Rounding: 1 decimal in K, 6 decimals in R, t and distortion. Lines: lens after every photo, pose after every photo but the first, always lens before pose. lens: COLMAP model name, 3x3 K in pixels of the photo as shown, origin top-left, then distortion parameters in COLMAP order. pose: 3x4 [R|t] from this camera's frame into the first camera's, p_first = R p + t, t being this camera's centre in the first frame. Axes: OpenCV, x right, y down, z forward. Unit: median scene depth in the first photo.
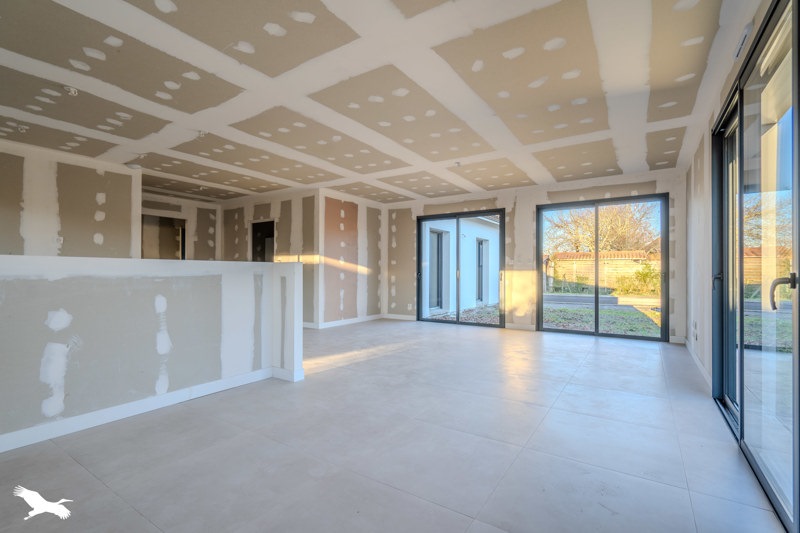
lens RADIAL K [[372.4, 0, 393.4], [0, 372.4, 272.6], [0, 0, 1]] dist [-0.008539, 0.004160]
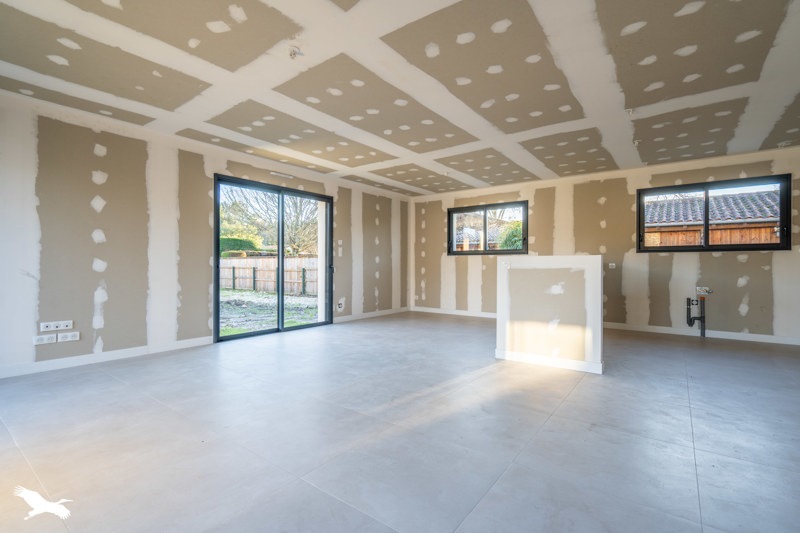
lens RADIAL K [[372.4, 0, 397.4], [0, 372.4, 262.3], [0, 0, 1]] dist [-0.008539, 0.004160]
pose [[-0.998834, -0.004752, 0.048041, 0.006549], [-0.005129, 0.999957, -0.007716, 0.000935], [-0.048002, -0.007954, -0.998816, 1.590066]]
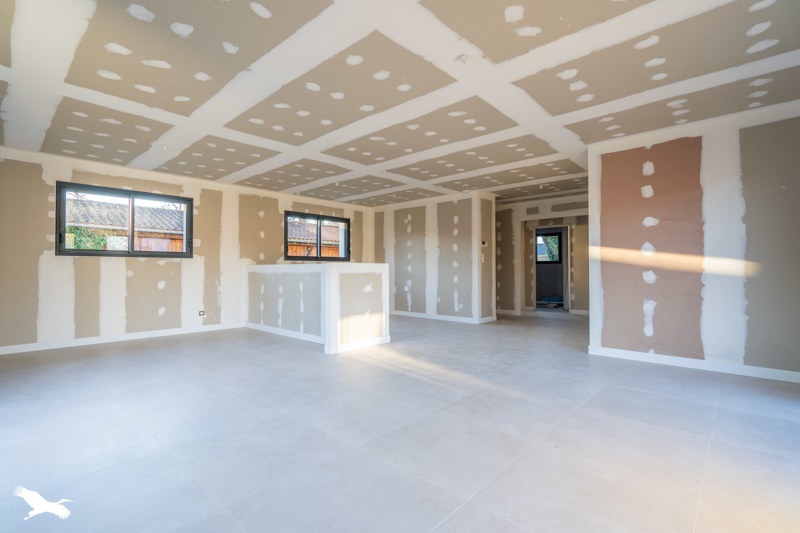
lens RADIAL K [[372.4, 0, 397.7], [0, 372.4, 262.8], [0, 0, 1]] dist [-0.008539, 0.004160]
pose [[-0.149637, -0.021128, -0.988515, 0.724704], [0.000234, 0.999771, -0.021404, 0.000232], [0.988741, -0.003435, -0.149598, 1.043421]]
